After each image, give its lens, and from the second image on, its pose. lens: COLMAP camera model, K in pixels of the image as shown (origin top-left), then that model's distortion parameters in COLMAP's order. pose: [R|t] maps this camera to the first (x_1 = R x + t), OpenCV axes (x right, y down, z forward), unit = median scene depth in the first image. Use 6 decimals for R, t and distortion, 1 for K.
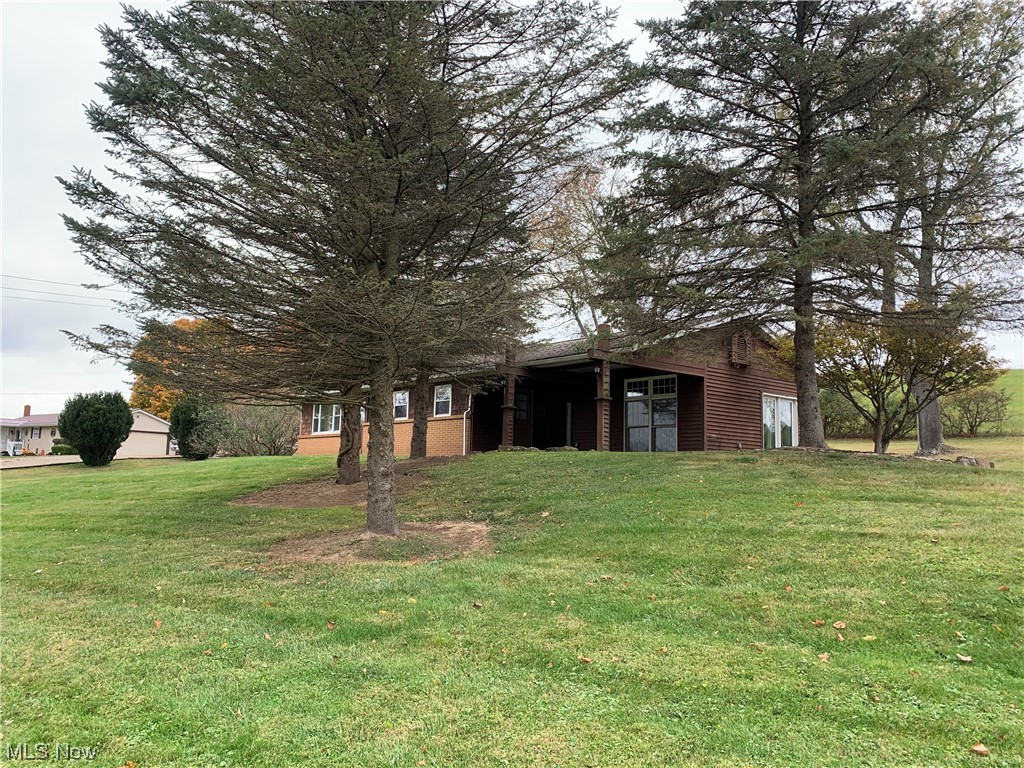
lens RADIAL K [[770.2, 0, 512.0], [0, 770.2, 384.0], [0, 0, 1]] dist [0.044846, -0.038260]
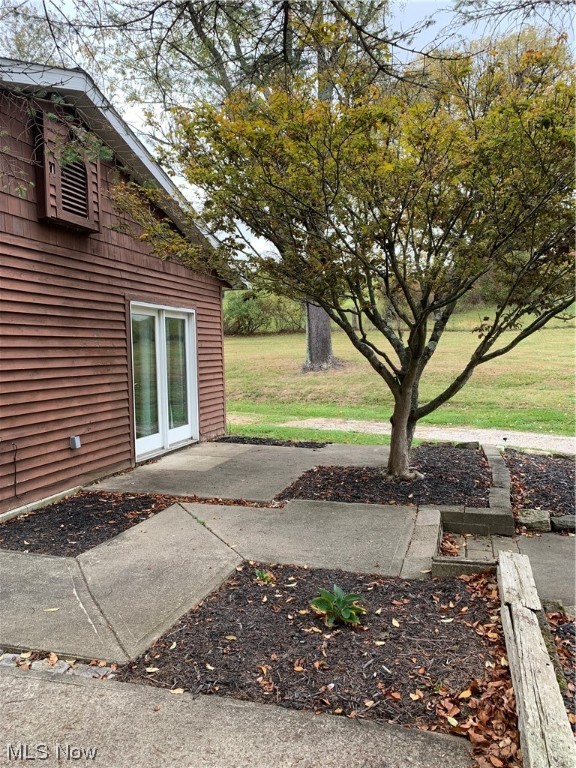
lens RADIAL K [[577.7, 0, 288.0], [0, 577.7, 384.0], [0, 0, 1]] dist [0.044846, -0.038260]
pose [[0.828272, -0.079436, 0.554667, 0.214676], [-0.020215, 0.985019, 0.171254, -0.000226], [-0.559962, -0.153057, 0.814258, 0.683480]]
